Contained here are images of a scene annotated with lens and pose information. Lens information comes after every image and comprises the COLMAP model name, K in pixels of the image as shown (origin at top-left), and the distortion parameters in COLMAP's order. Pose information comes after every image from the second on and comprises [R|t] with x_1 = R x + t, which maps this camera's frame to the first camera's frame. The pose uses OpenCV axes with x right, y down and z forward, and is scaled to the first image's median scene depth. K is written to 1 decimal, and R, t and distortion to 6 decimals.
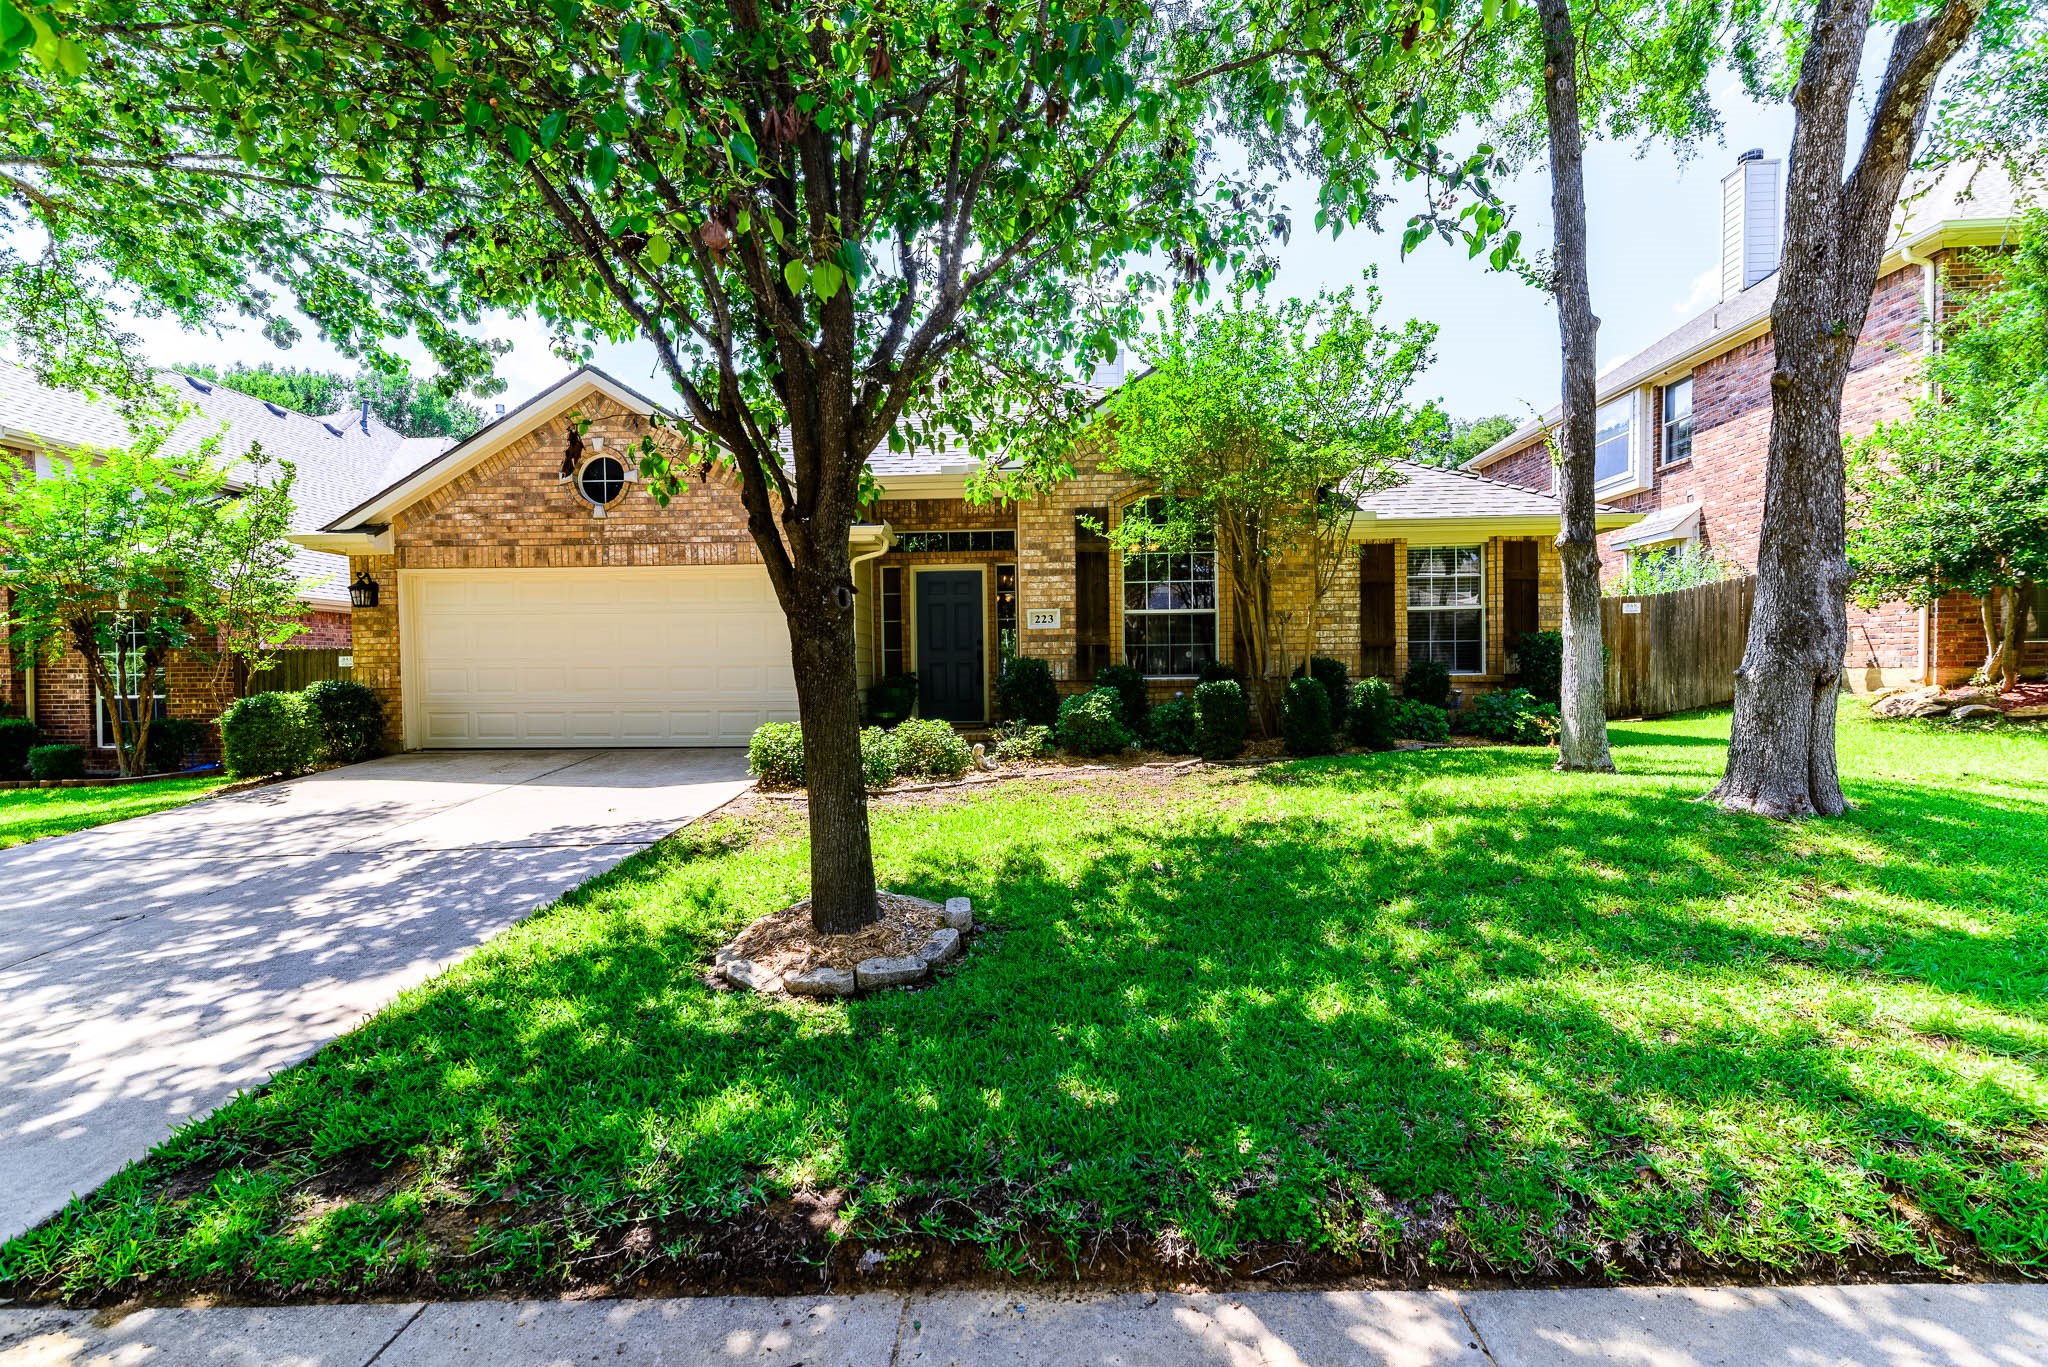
lens RADIAL K [[930.9, 0, 1026.7], [0, 930.9, 691.6], [0, 0, 1]] dist [0.019445, -0.002869]
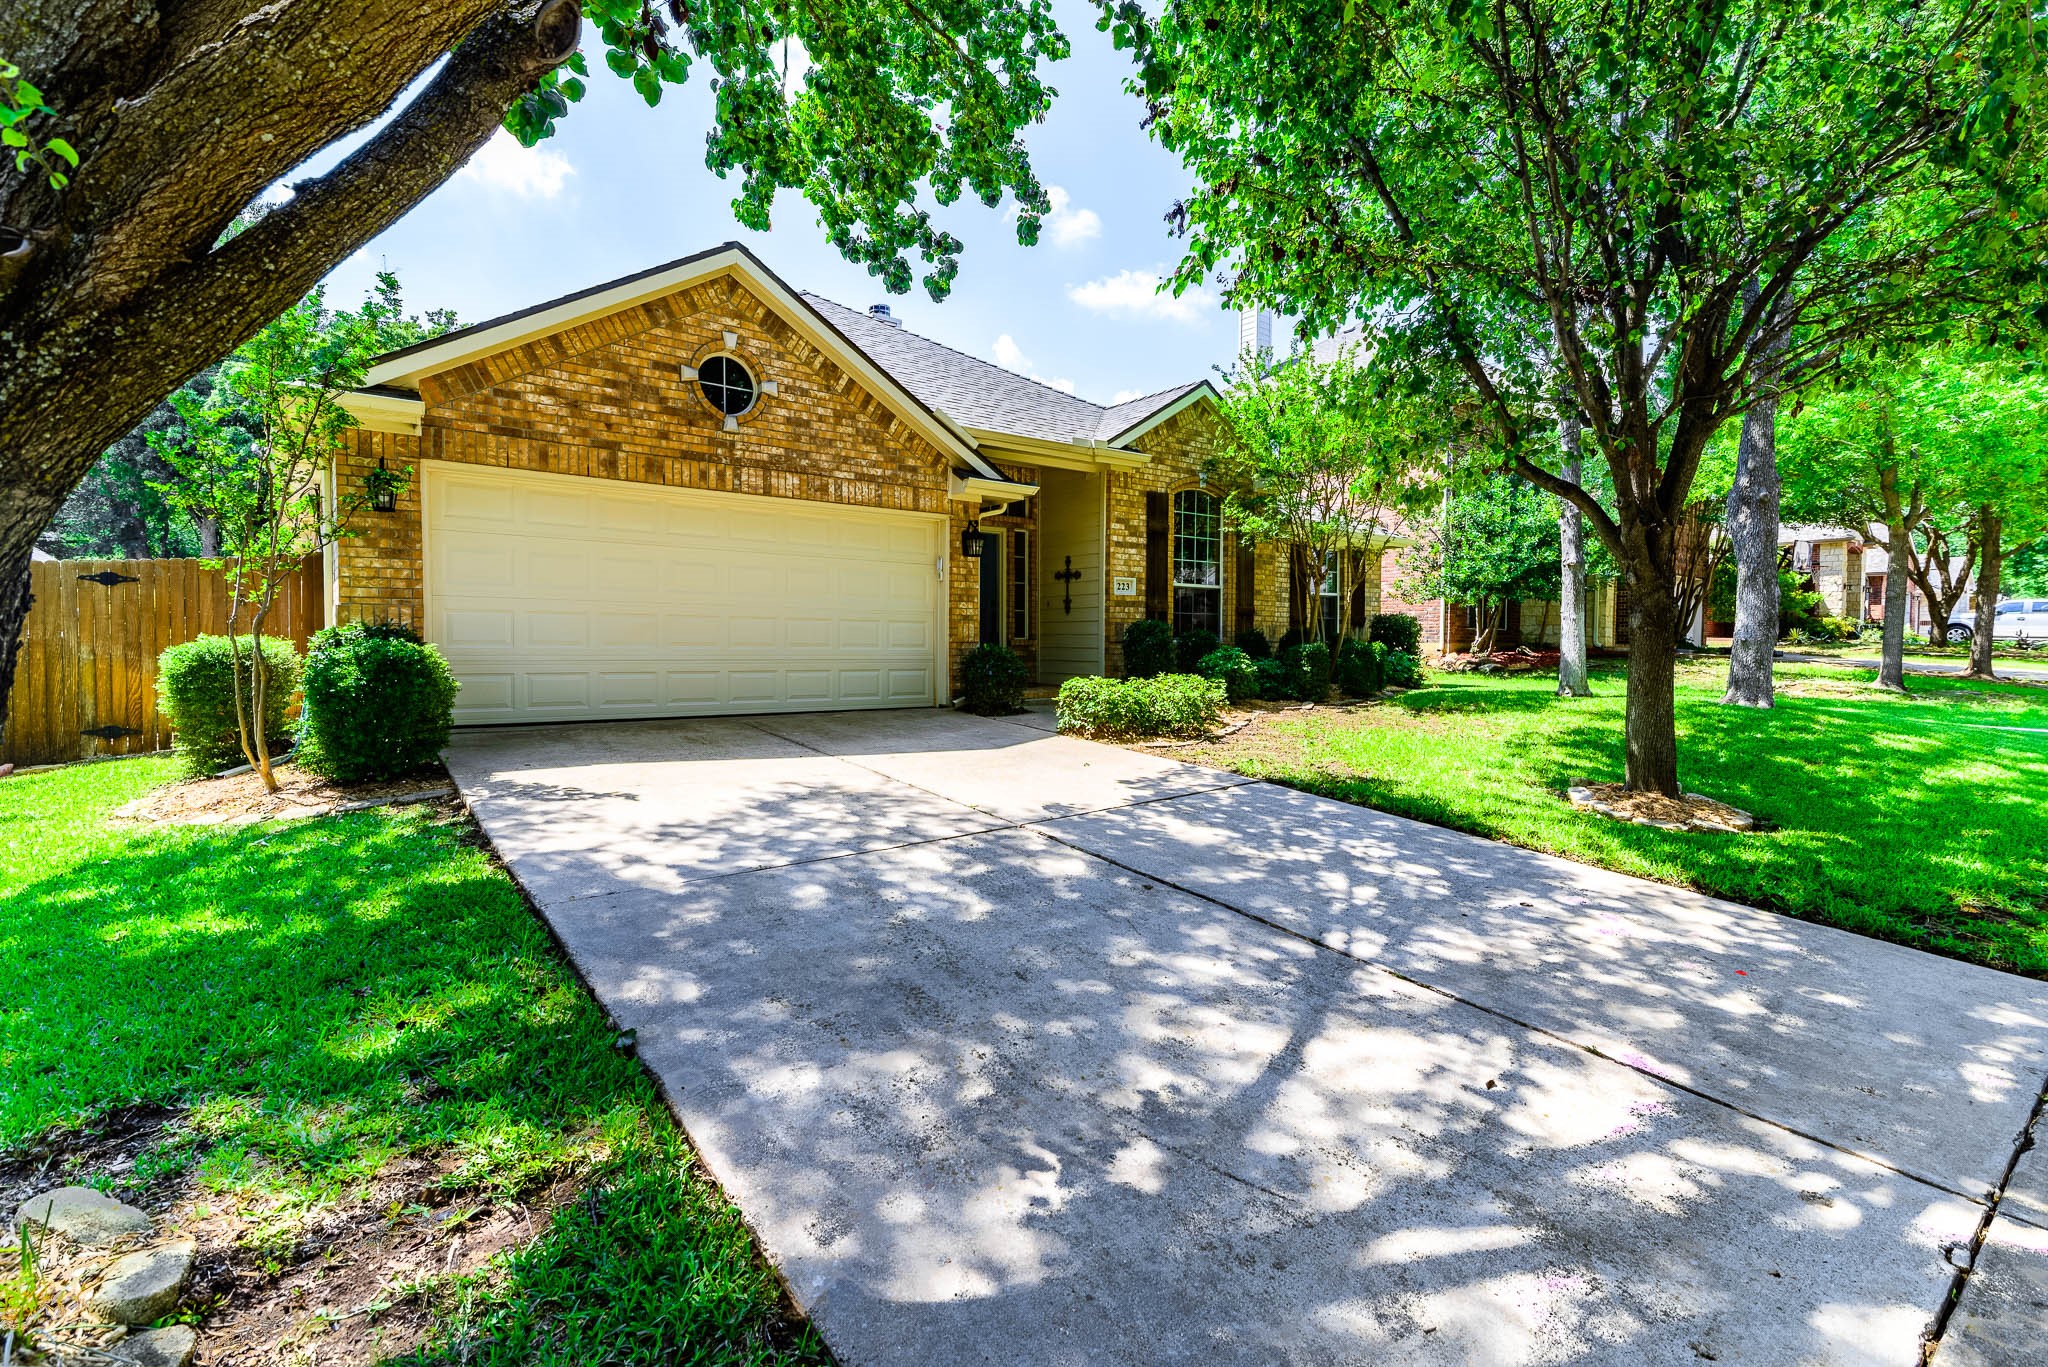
lens RADIAL K [[930.9, 0, 1023.8], [0, 930.9, 679.2], [0, 0, 1]] dist [0.019445, -0.002869]
pose [[0.771629, -0.008273, 0.636019, -0.778745], [-0.009508, 0.999654, 0.024538, 0.007464], [-0.636001, -0.024981, 0.771283, 0.203270]]
